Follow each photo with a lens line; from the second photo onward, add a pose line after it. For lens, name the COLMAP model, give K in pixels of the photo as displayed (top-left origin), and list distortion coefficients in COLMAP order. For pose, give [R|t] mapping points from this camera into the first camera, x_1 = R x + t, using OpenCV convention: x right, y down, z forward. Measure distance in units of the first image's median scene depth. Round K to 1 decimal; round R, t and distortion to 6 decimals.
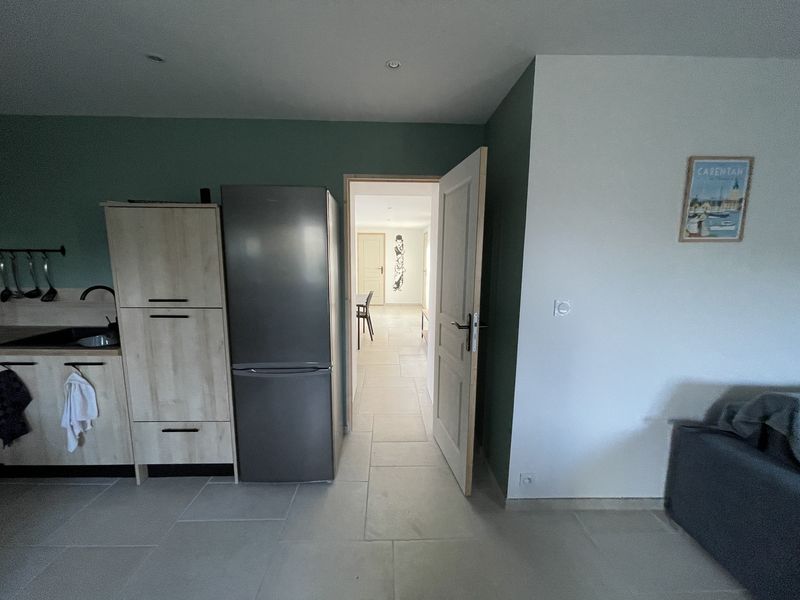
lens RADIAL K [[321.4, 0, 394.7], [0, 321.4, 302.1], [0, 0, 1]] dist [-0.000251, 0.000023]
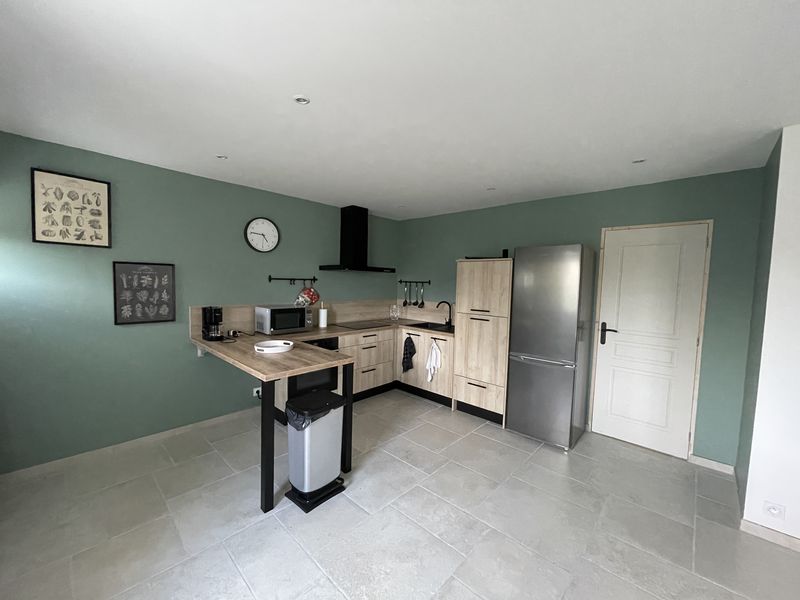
lens RADIAL K [[321.4, 0, 394.7], [0, 321.4, 302.1], [0, 0, 1]] dist [-0.000251, 0.000023]
pose [[0.707138, 0.055249, -0.704914, 0.228395], [-0.120593, 0.991760, -0.043243, 0.081012], [0.696716, 0.115587, 0.707974, -0.611144]]
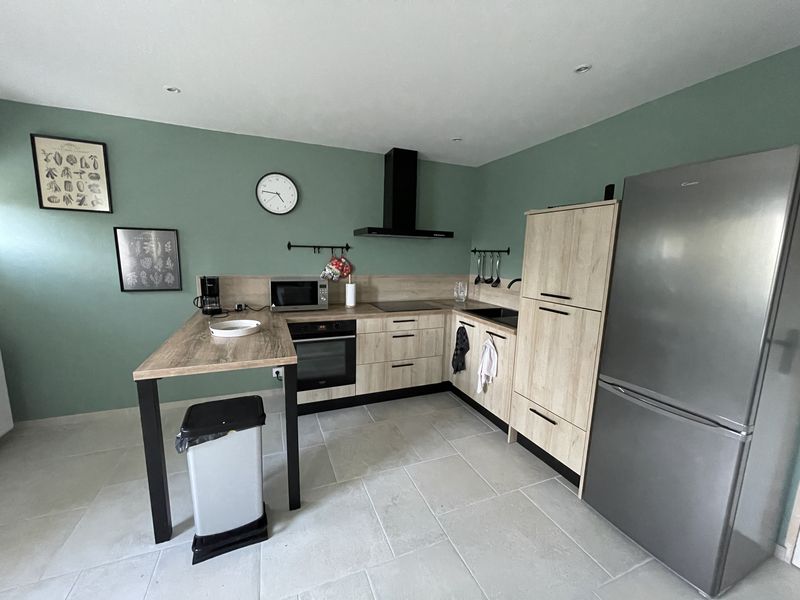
lens RADIAL K [[321.4, 0, 394.7], [0, 321.4, 302.1], [0, 0, 1]] dist [-0.000251, 0.000023]
pose [[0.350815, 0.144596, -0.925214, 0.107625], [-0.156088, 0.983214, 0.094476, -0.003010], [0.923345, 0.111271, 0.367496, 0.097708]]
